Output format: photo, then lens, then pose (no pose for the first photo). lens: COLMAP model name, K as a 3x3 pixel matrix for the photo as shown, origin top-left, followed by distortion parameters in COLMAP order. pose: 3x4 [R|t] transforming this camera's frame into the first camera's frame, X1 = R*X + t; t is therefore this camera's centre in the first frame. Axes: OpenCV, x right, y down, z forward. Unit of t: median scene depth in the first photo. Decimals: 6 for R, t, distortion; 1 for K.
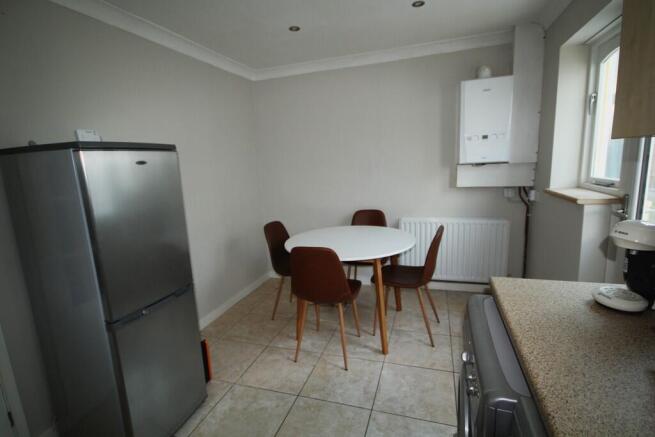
lens RADIAL K [[326.5, 0, 327.5], [0, 326.5, 218.5], [0, 0, 1]] dist [0.002267, 0.000571]
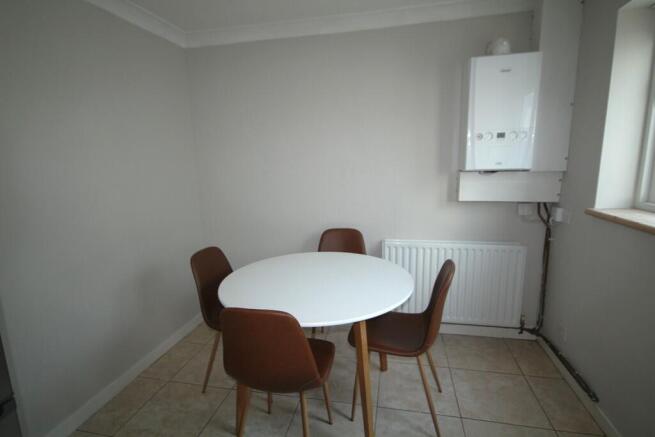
lens RADIAL K [[326.5, 0, 327.5], [0, 326.5, 218.5], [0, 0, 1]] dist [0.002267, 0.000571]
pose [[0.993535, 0.004829, 0.113426, 0.010943], [-0.004493, 0.999985, -0.003216, -0.056061], [-0.113440, 0.002686, 0.993541, 0.305416]]
